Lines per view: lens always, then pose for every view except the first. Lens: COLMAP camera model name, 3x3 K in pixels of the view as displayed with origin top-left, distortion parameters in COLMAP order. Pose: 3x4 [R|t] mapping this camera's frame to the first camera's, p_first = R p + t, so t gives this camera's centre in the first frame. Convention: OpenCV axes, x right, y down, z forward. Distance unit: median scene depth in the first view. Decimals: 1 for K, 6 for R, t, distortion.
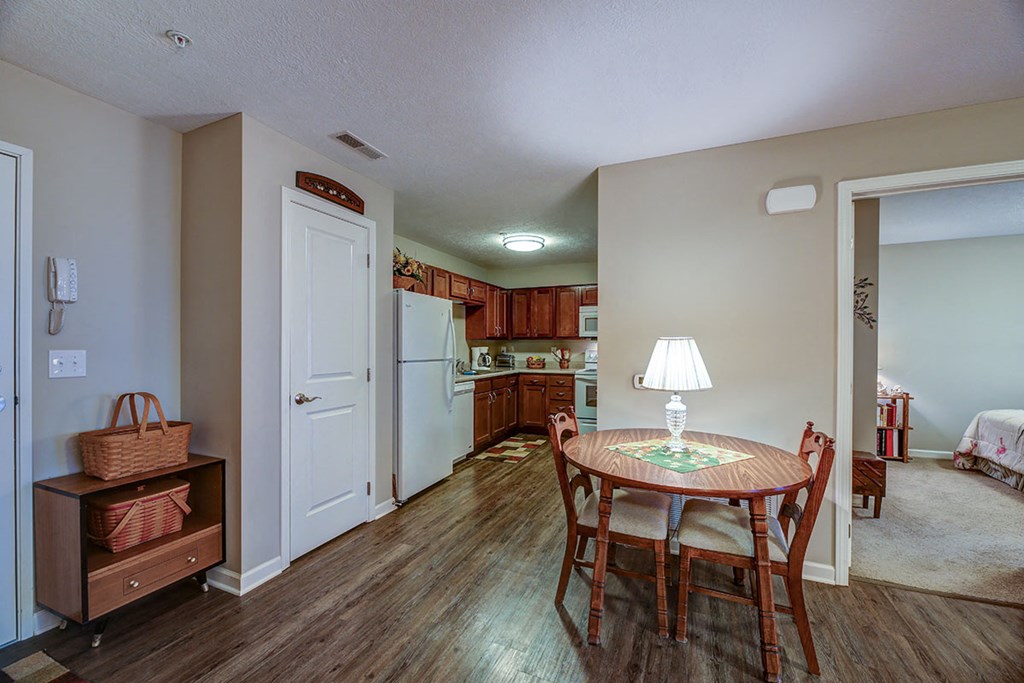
lens RADIAL K [[414.9, 0, 509.0], [0, 414.9, 347.9], [0, 0, 1]] dist [0.001521, -0.003513]
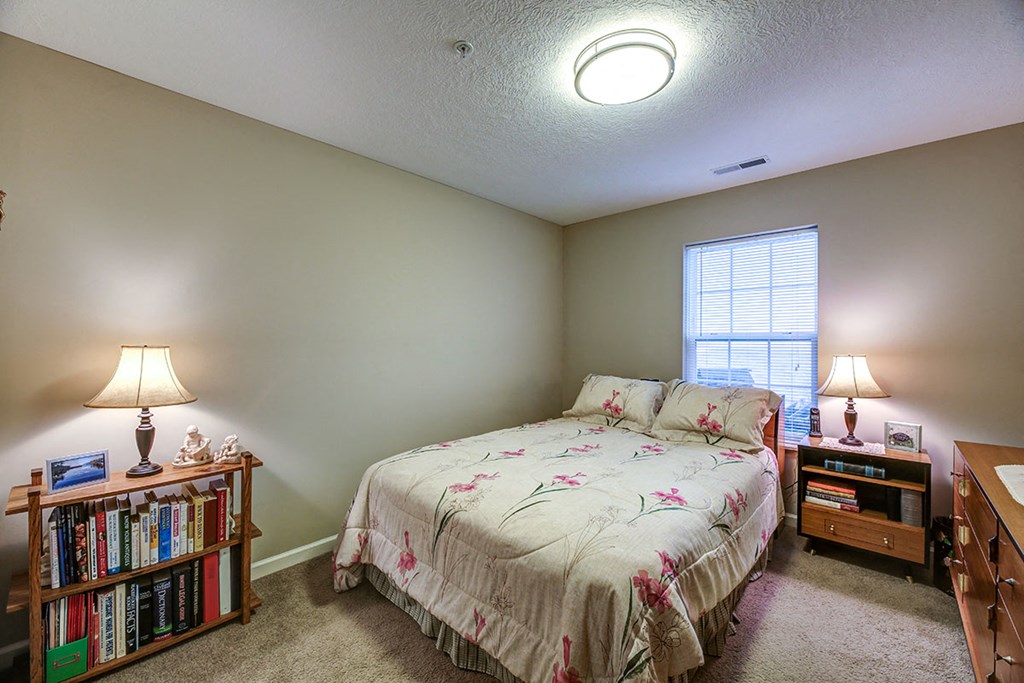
lens RADIAL K [[414.9, 0, 510.3], [0, 414.9, 341.1], [0, 0, 1]] dist [0.001521, -0.003513]
pose [[0.329405, -0.002754, 0.944185, 0.691229], [-0.004915, 0.999977, 0.004632, -0.009160], [-0.944176, -0.006166, 0.329384, 0.649339]]
